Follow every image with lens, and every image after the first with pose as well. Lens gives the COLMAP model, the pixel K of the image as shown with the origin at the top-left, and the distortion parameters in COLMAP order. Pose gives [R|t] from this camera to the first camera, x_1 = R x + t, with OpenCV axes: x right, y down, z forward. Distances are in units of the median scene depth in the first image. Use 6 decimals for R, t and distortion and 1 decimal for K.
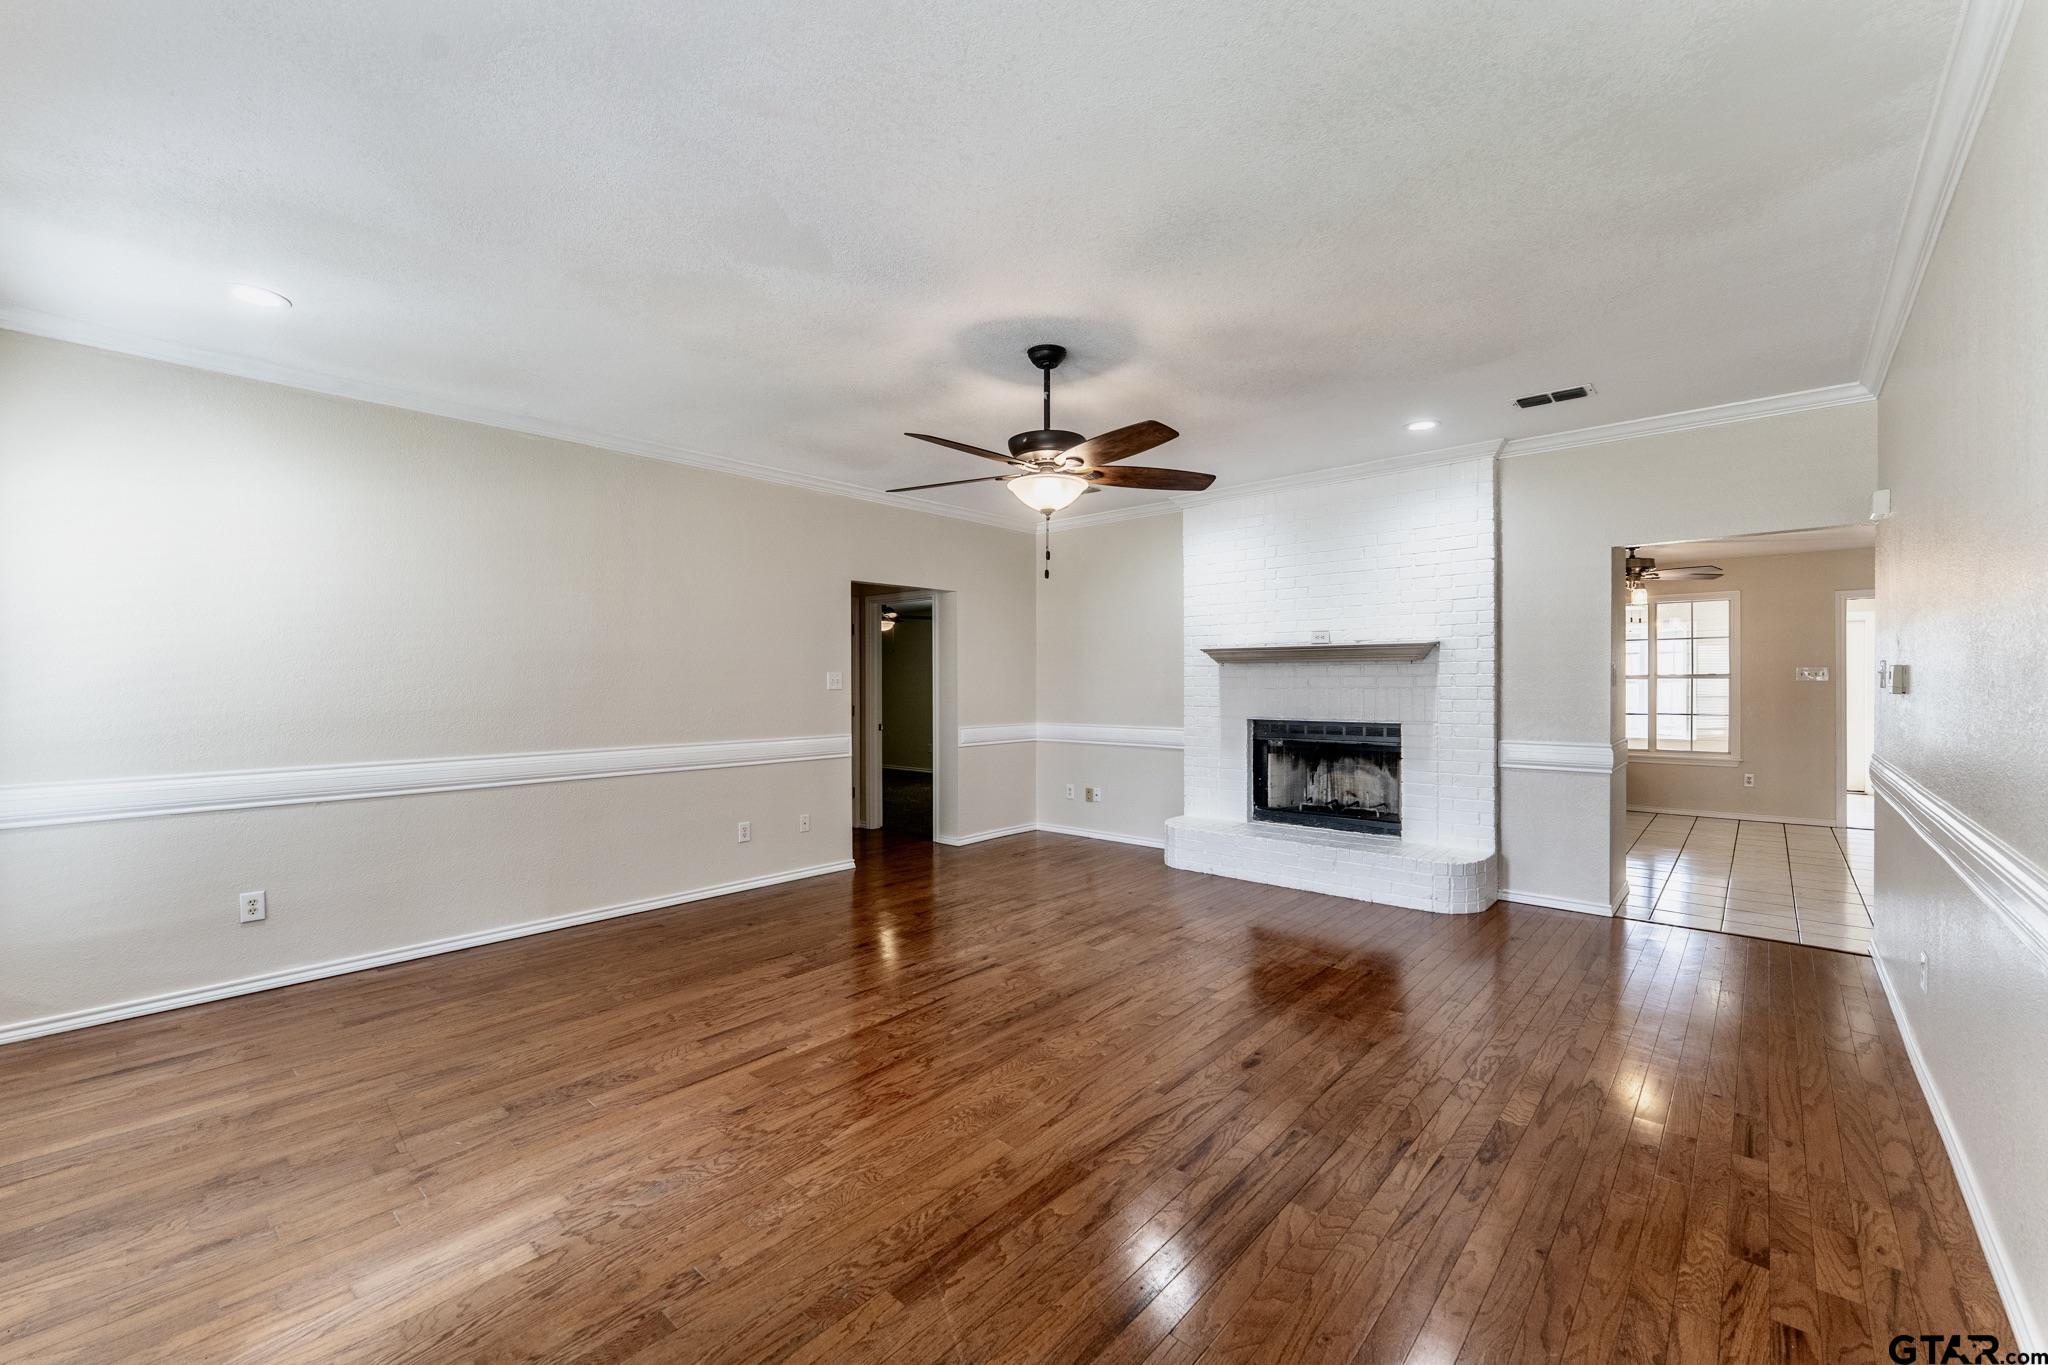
lens RADIAL K [[825.1, 0, 1027.9], [0, 825.1, 676.8], [0, 0, 1]] dist [0.004139, 0.000442]
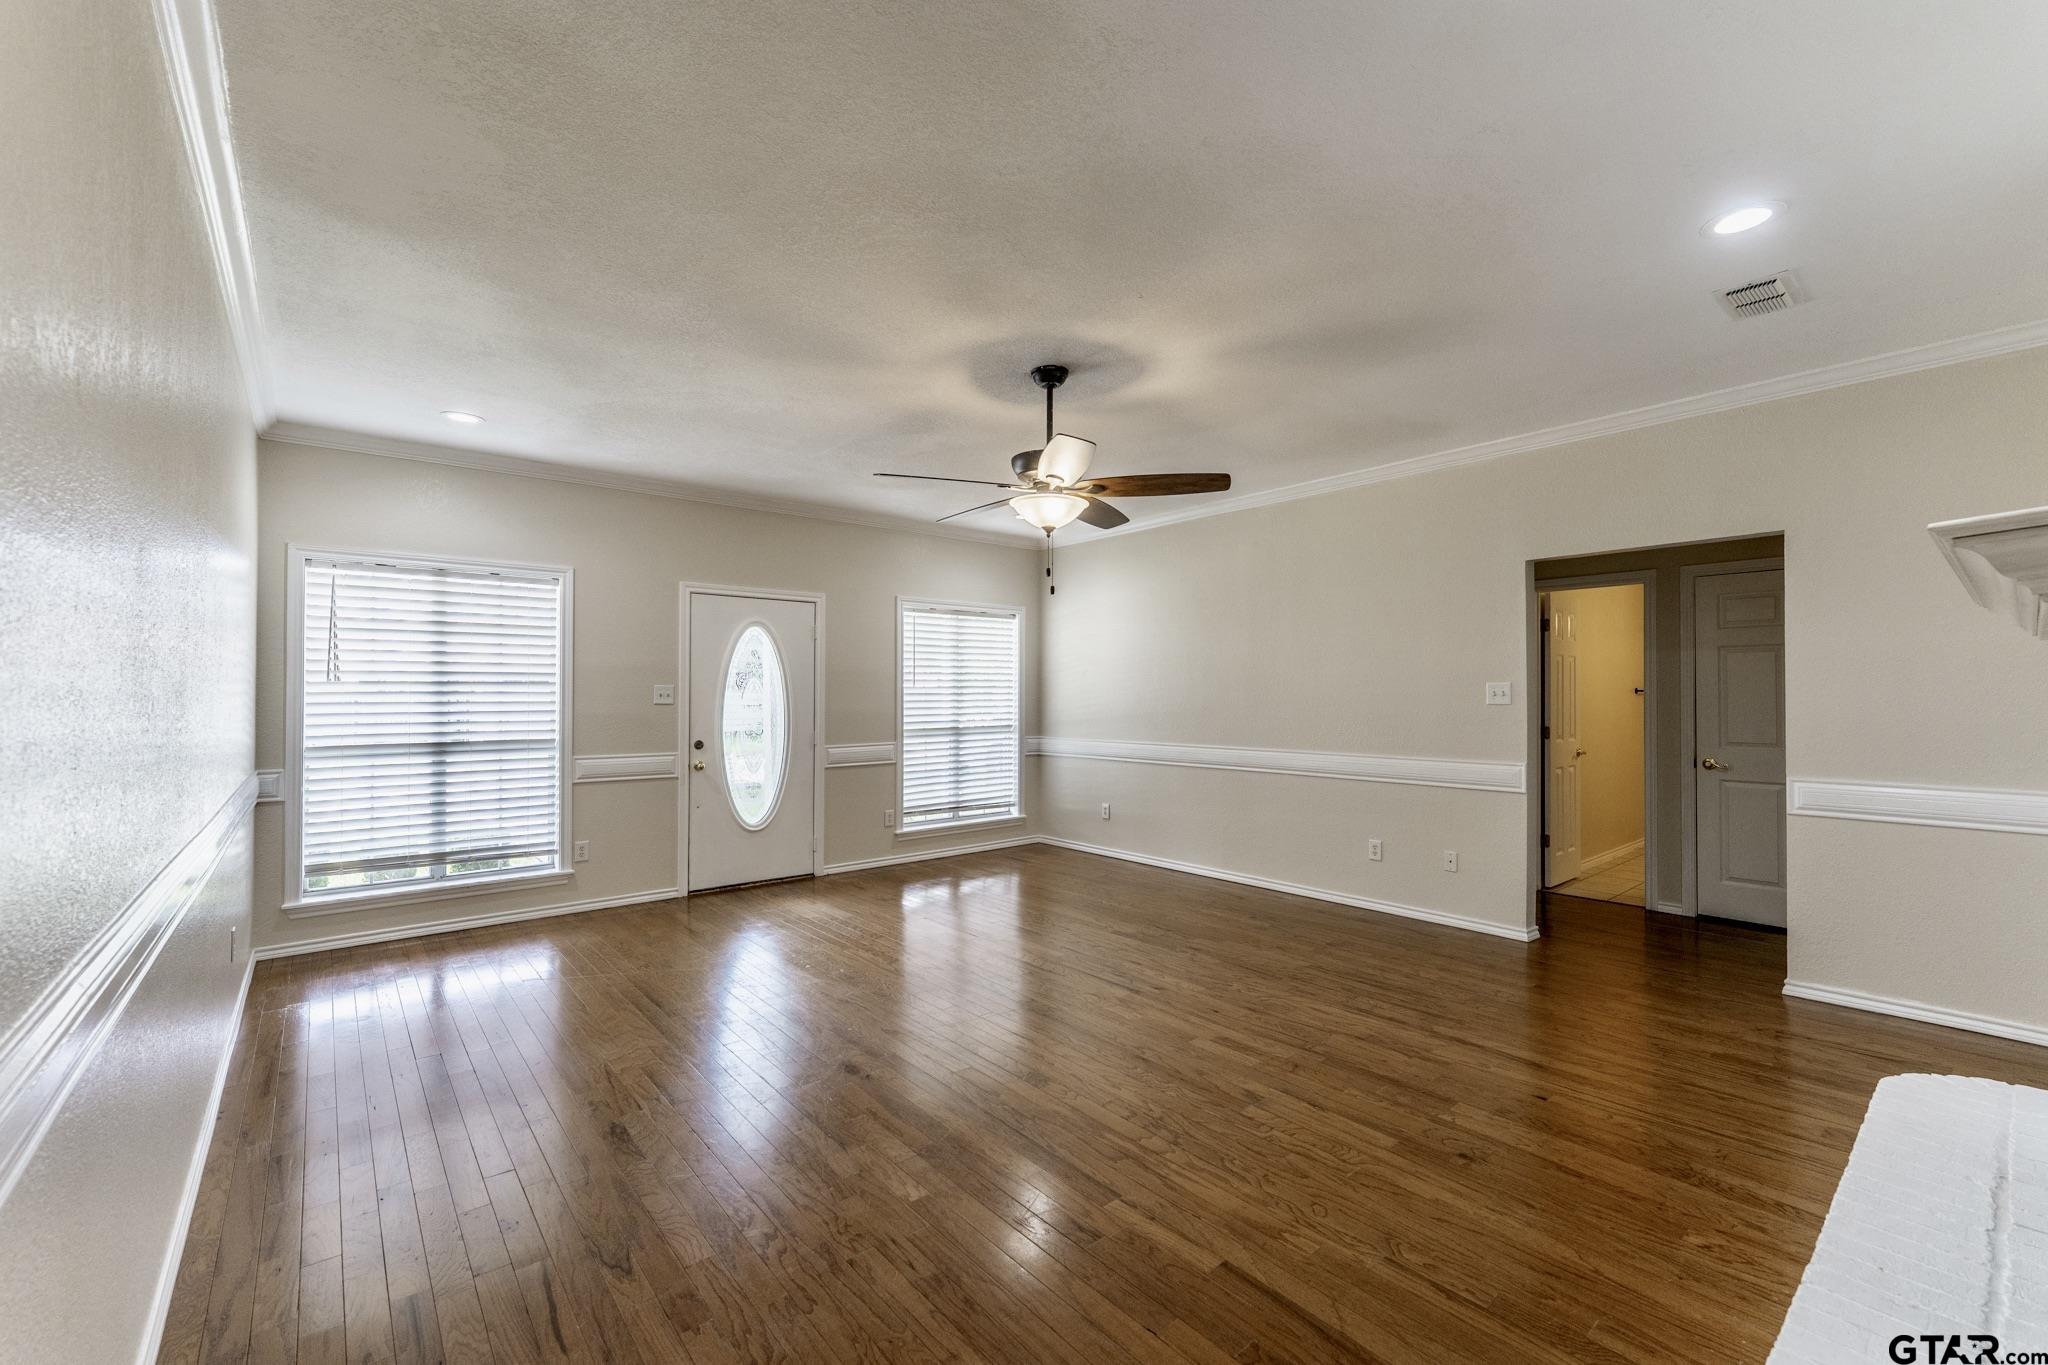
lens RADIAL K [[825.1, 0, 1020.6], [0, 825.1, 691.0], [0, 0, 1]] dist [0.004139, 0.000442]
pose [[-0.148010, -0.001662, -0.988984, 1.016584], [0.011495, 0.999928, -0.003400, 0.000374], [0.988919, -0.011872, -0.147981, 1.102103]]
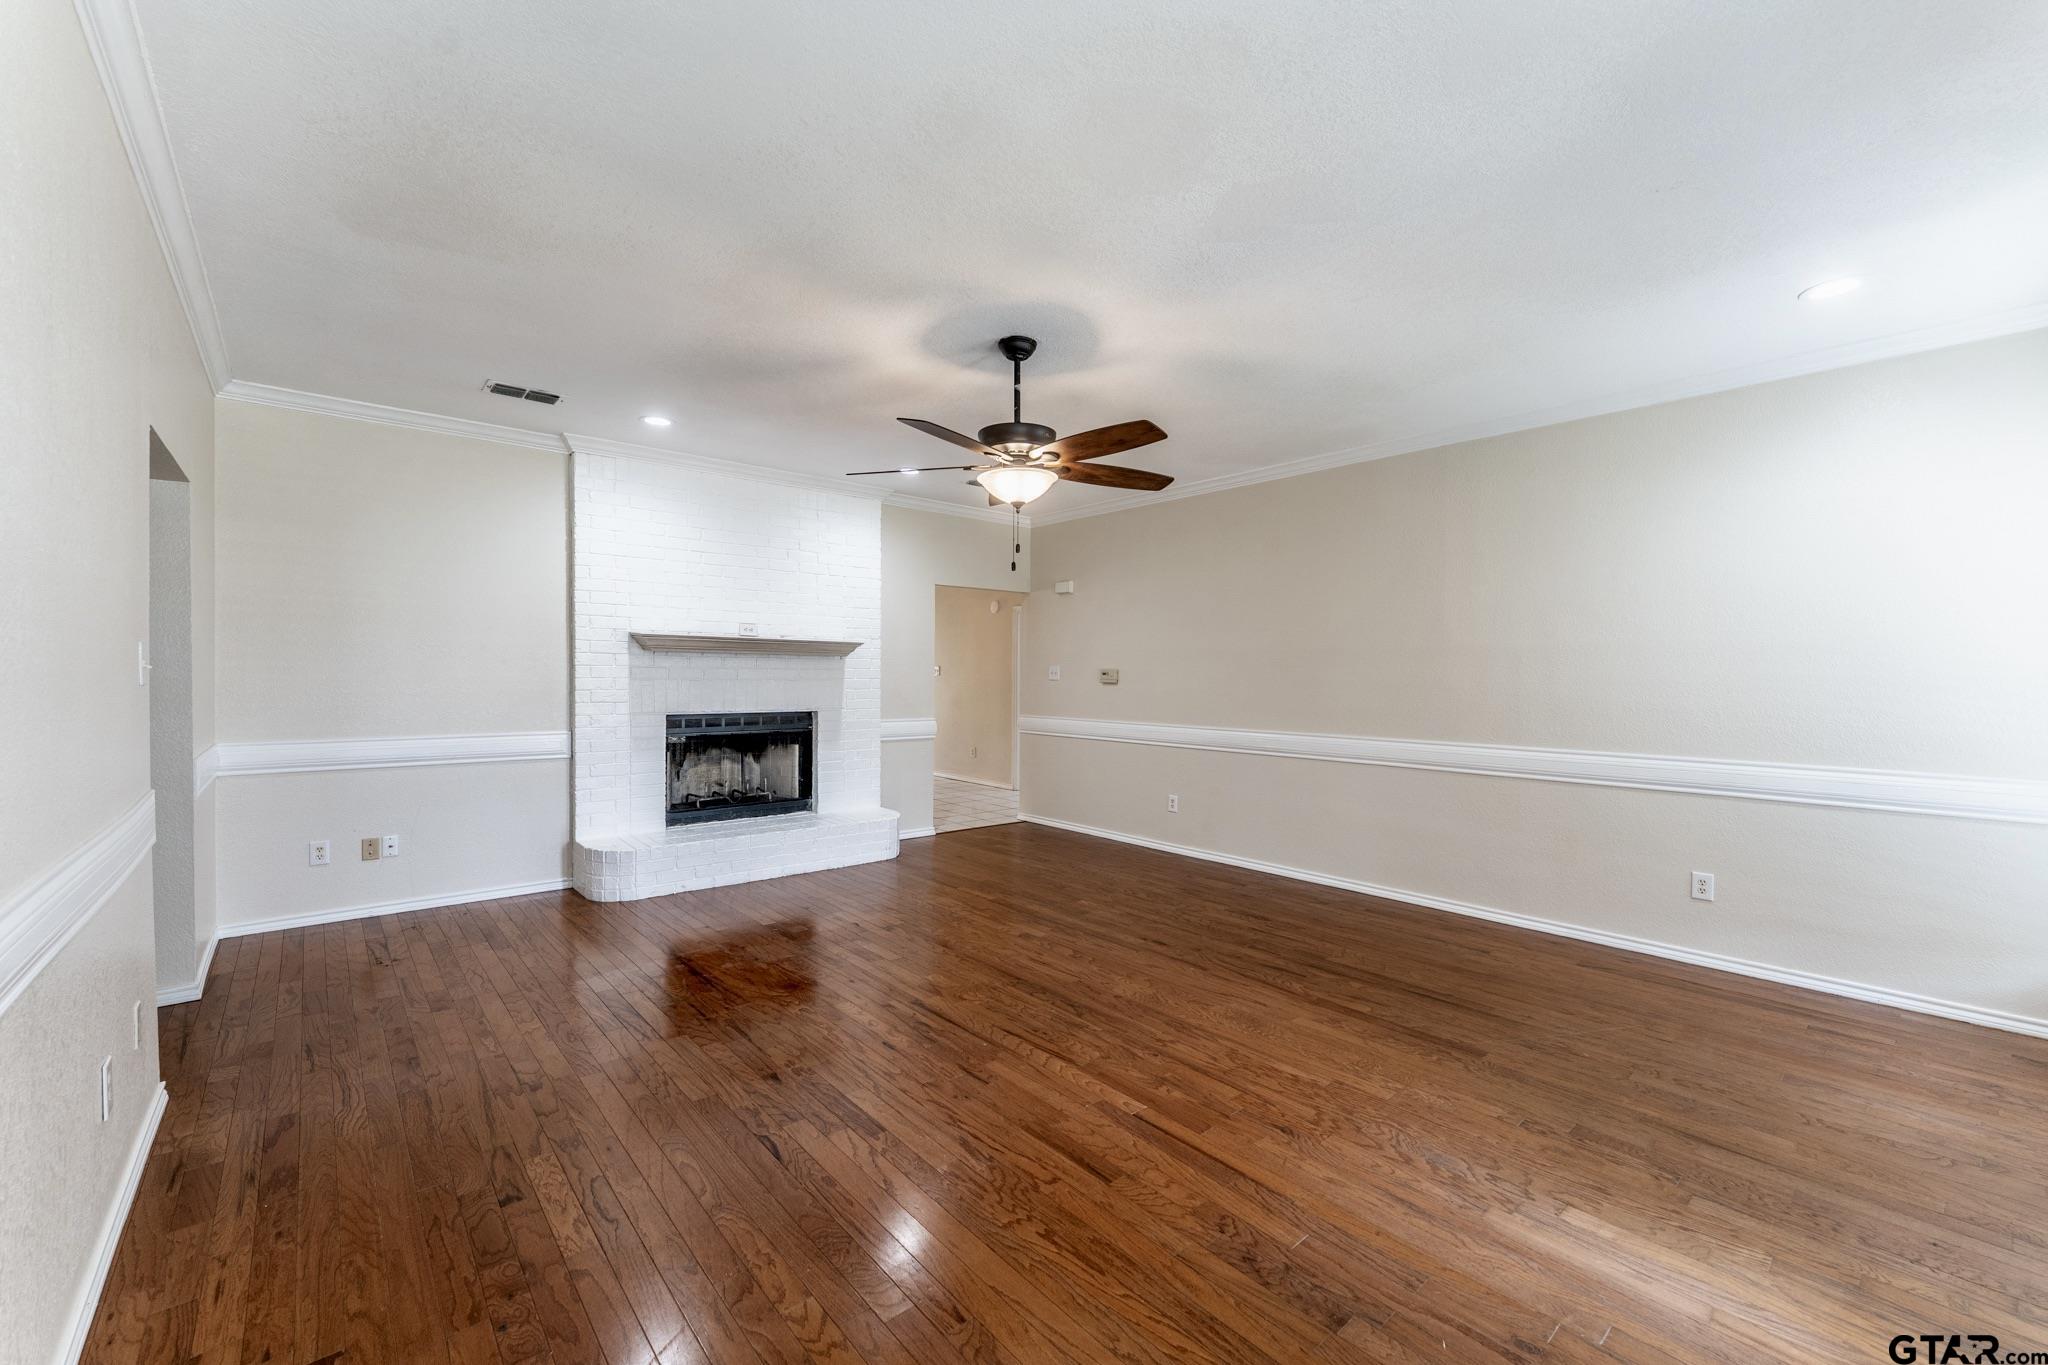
lens RADIAL K [[825.1, 0, 1008.9], [0, 825.1, 683.4], [0, 0, 1]] dist [0.004139, 0.000442]
pose [[0.145482, -0.003972, 0.989353, -0.956301], [-0.015648, 0.999858, 0.006316, 0.010117], [-0.989237, -0.016400, 0.145399, 0.853483]]
